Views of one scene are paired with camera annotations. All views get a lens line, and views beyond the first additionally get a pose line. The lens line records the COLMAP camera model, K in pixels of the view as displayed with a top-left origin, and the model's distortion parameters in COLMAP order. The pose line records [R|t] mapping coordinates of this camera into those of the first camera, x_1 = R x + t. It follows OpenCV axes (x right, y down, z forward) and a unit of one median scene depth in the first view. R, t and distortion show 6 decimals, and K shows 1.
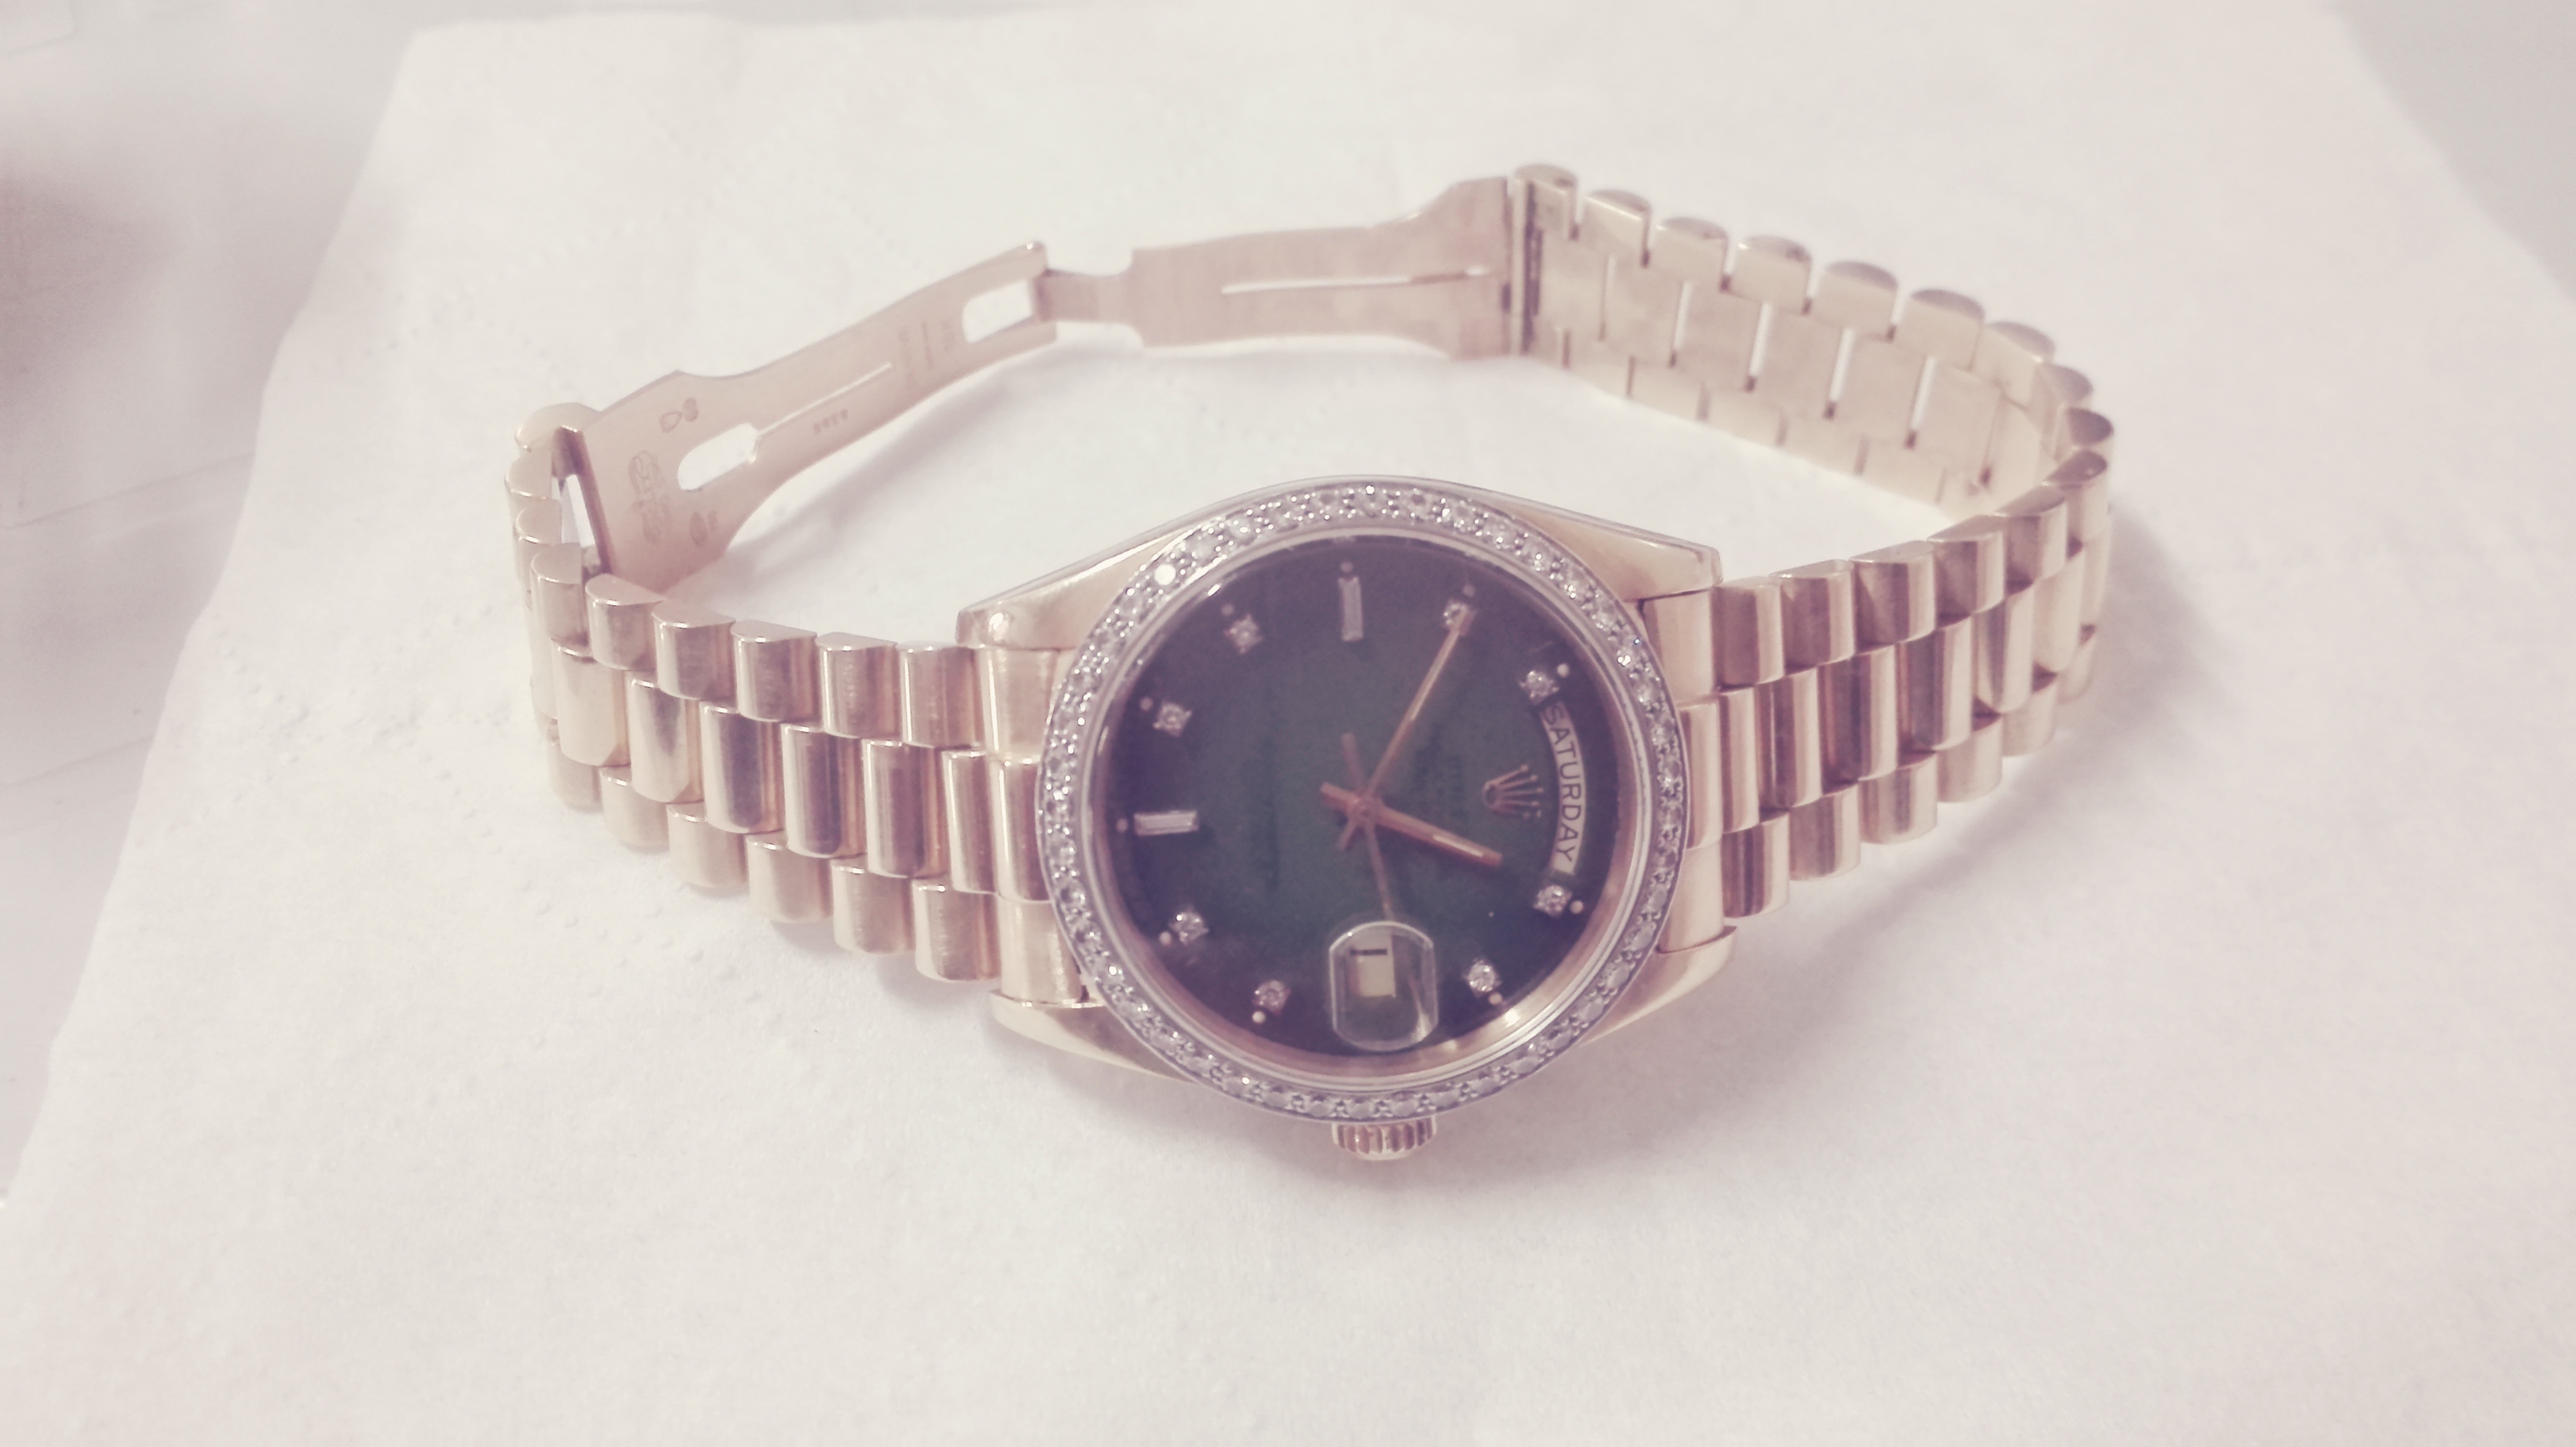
lens RADIAL K [[2141.9, 0, 1290.2], [0, 2141.9, 828.0], [0, 0, 1]] dist [0.116301, -0.271055]
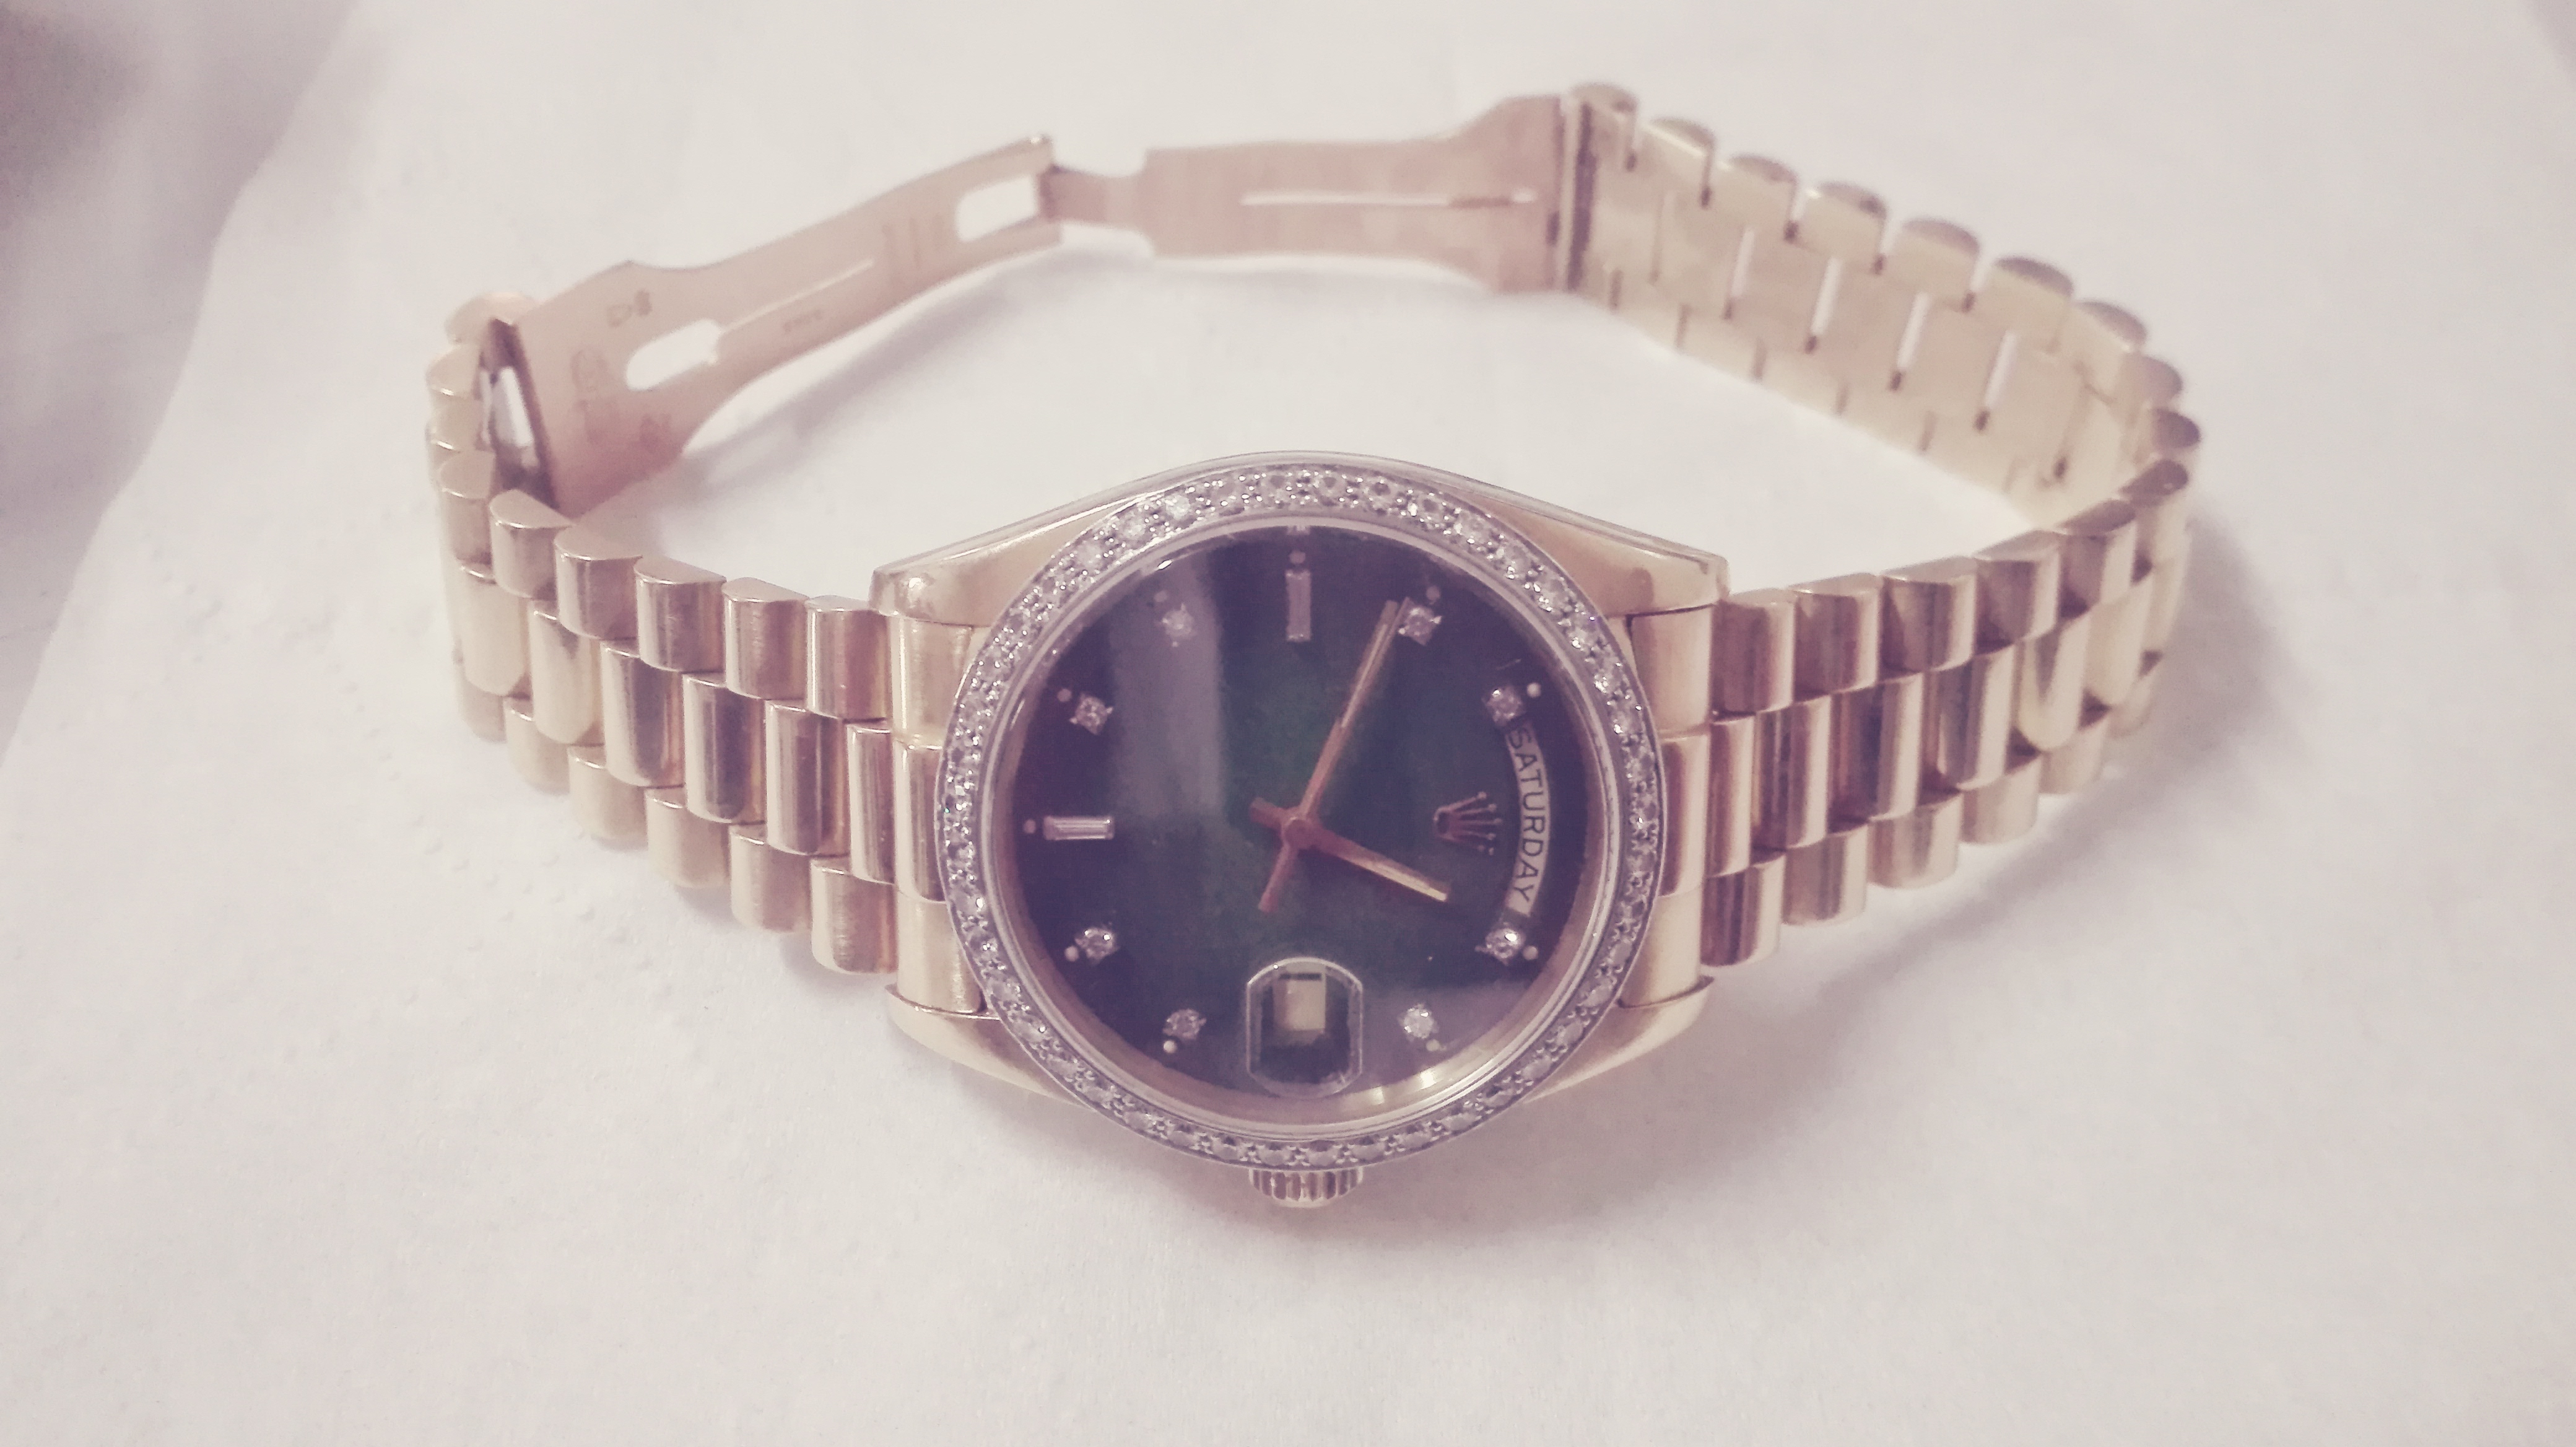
lens RADIAL K [[2141.9, 0, 1290.2], [0, 2141.9, 828.0], [0, 0, 1]] dist [0.116301, -0.271055]
pose [[0.996542, 0.074184, -0.037424, 0.059872], [-0.071728, 0.995421, 0.063177, -0.061200], [0.041939, -0.060274, 0.997300, 0.098825]]
